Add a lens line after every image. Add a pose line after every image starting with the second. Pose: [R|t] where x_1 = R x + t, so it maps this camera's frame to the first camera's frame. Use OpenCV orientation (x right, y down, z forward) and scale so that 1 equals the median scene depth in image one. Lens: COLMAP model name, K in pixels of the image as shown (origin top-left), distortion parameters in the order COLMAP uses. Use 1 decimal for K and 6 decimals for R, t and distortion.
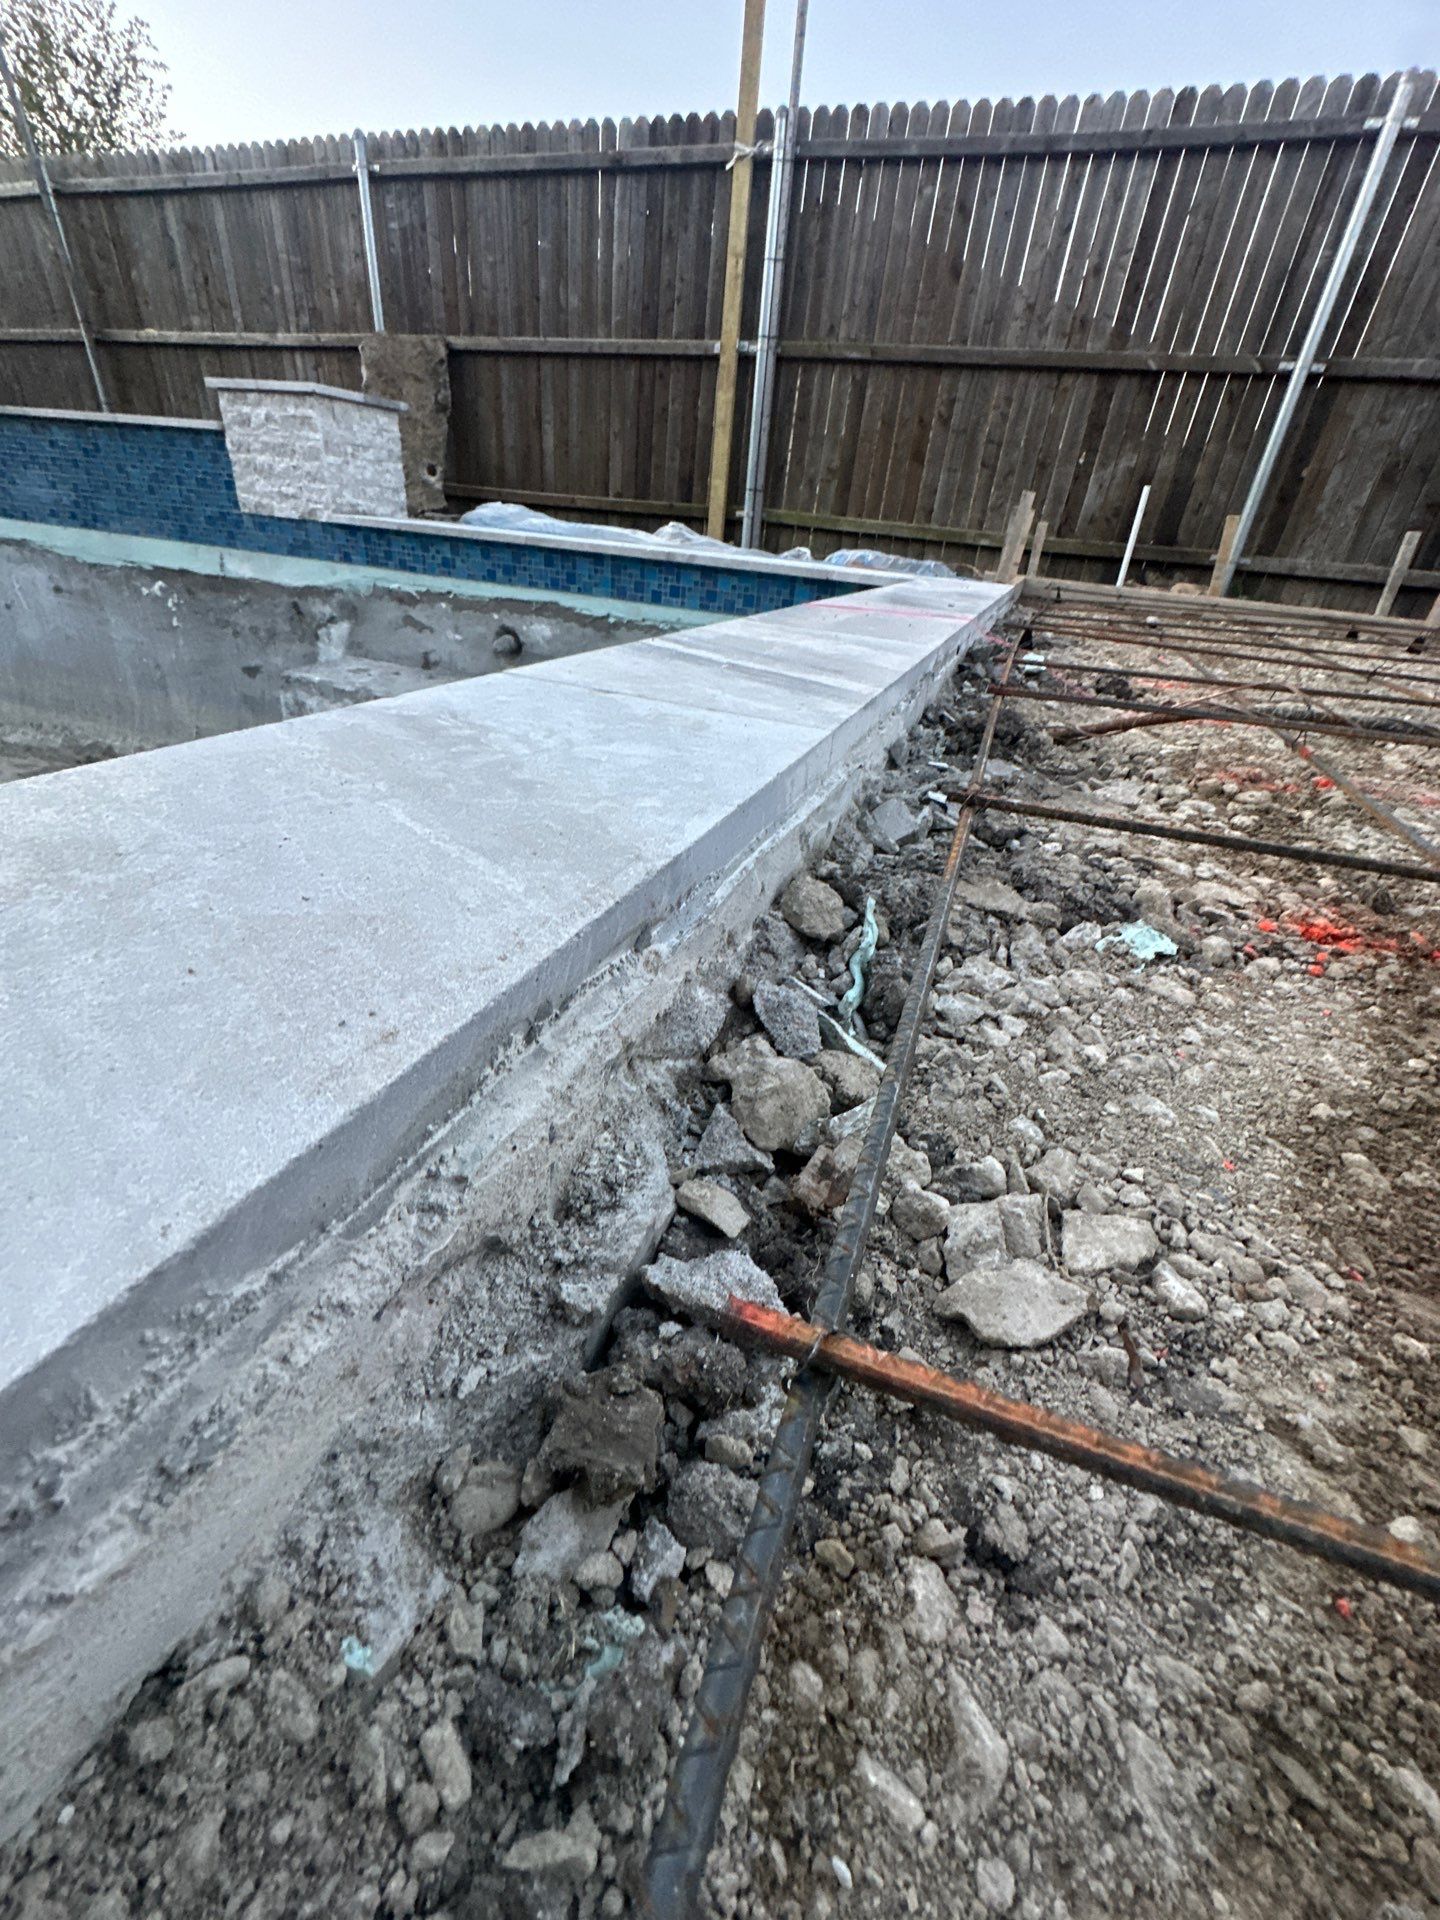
lens RADIAL K [[761.9, 0, 714.0], [0, 761.9, 965.1], [0, 0, 1]] dist [-0.007233, 0.000683]
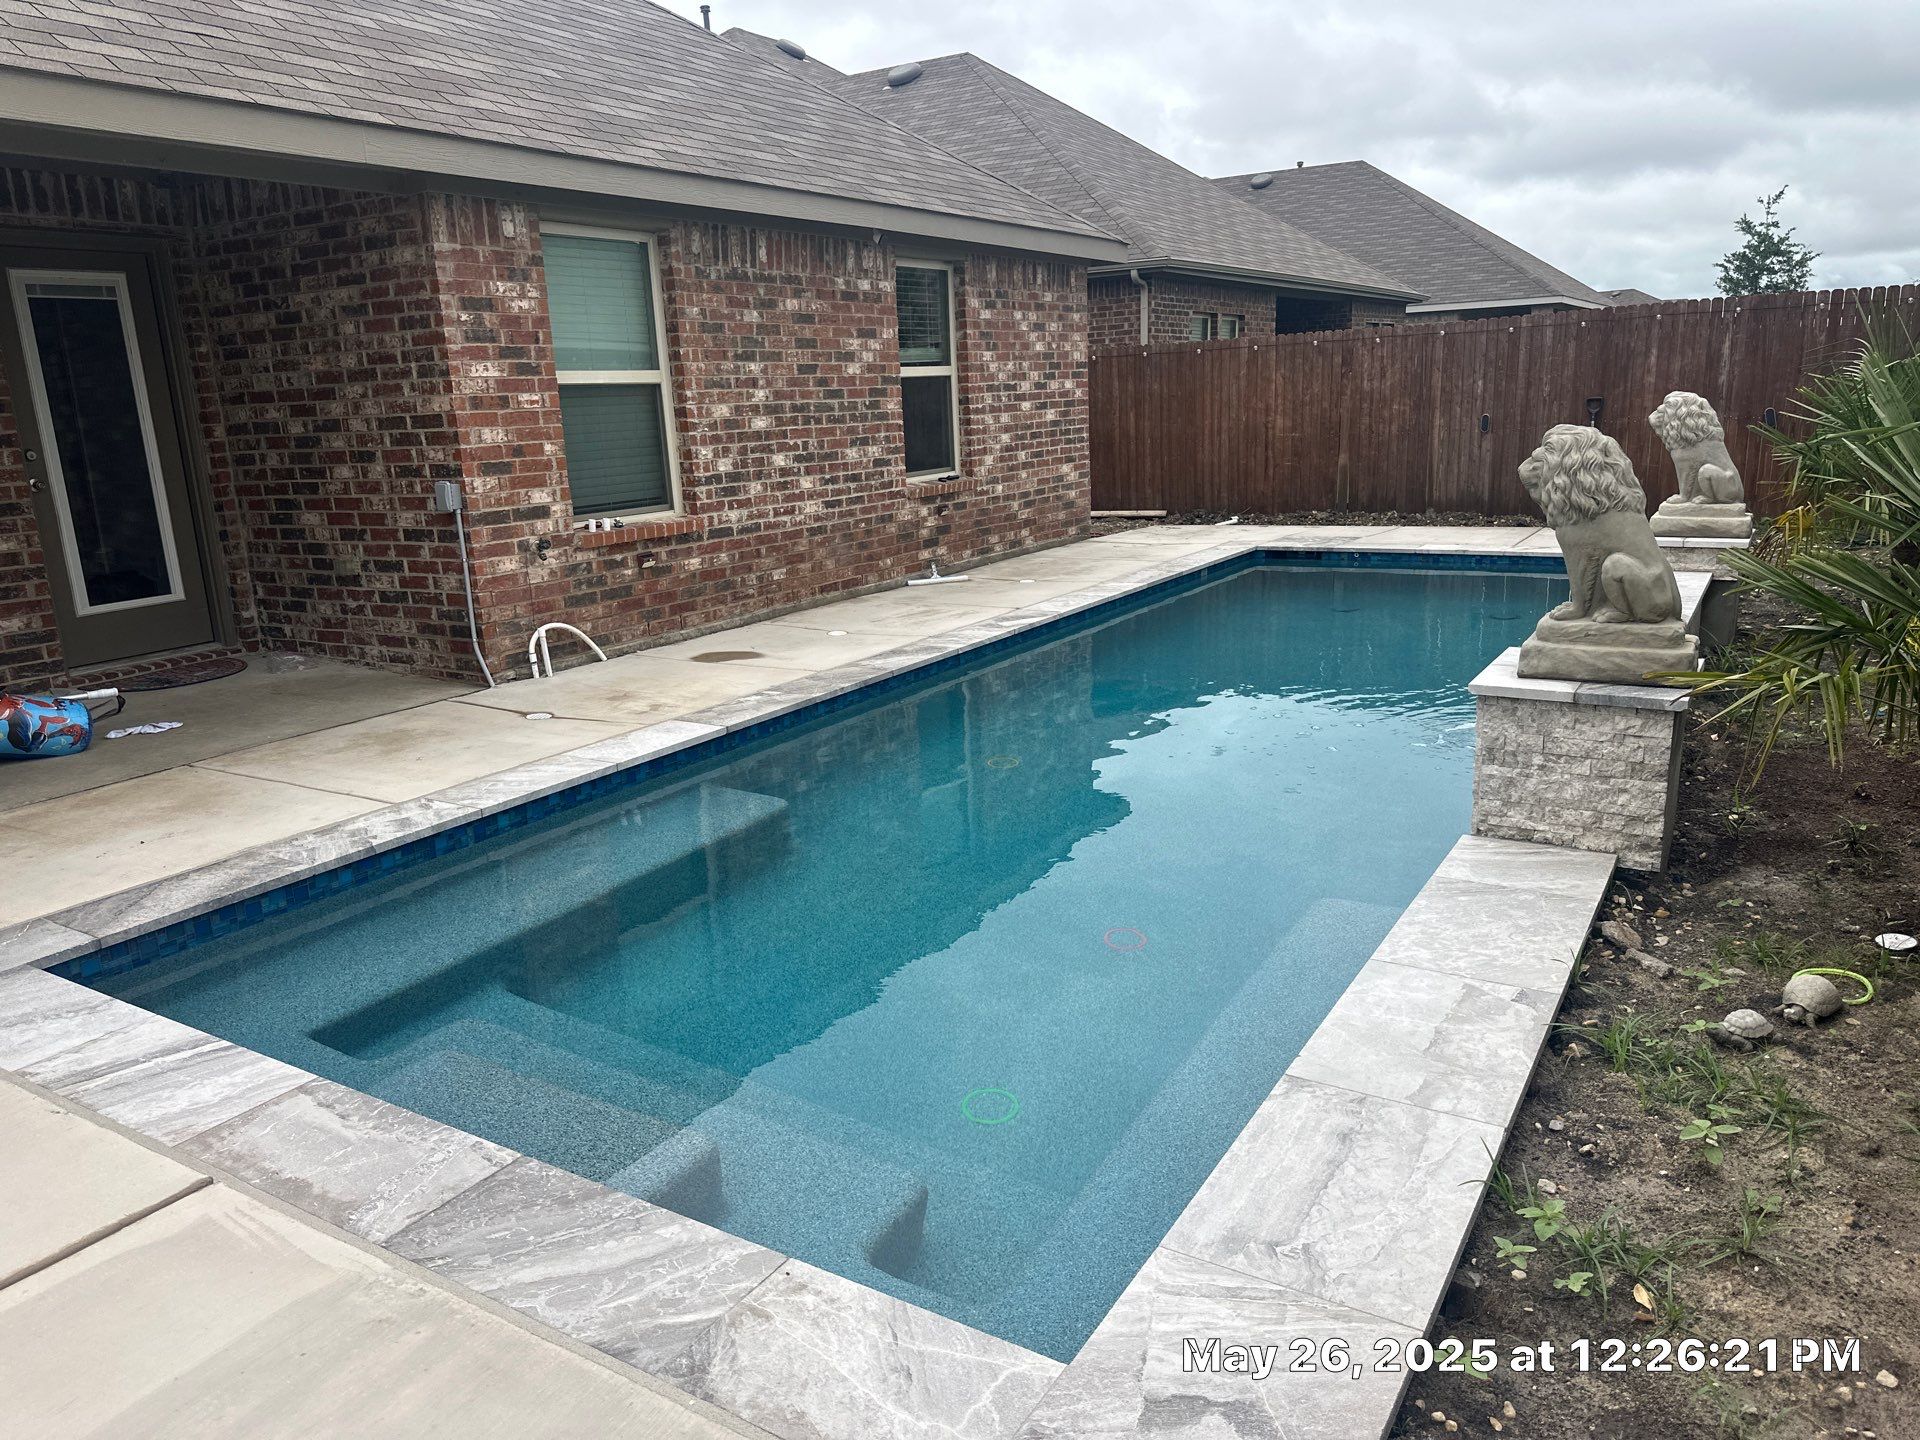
lens RADIAL K [[1358.0, 0, 960.0], [0, 1358.0, 720.0], [0, 0, 1]] dist [0.048697, -0.061034]
pose [[-0.177851, 0.159031, -0.971122, 0.659935], [-0.484728, 0.844669, 0.227096, -0.658309], [0.856392, 0.511120, -0.073138, 0.578654]]
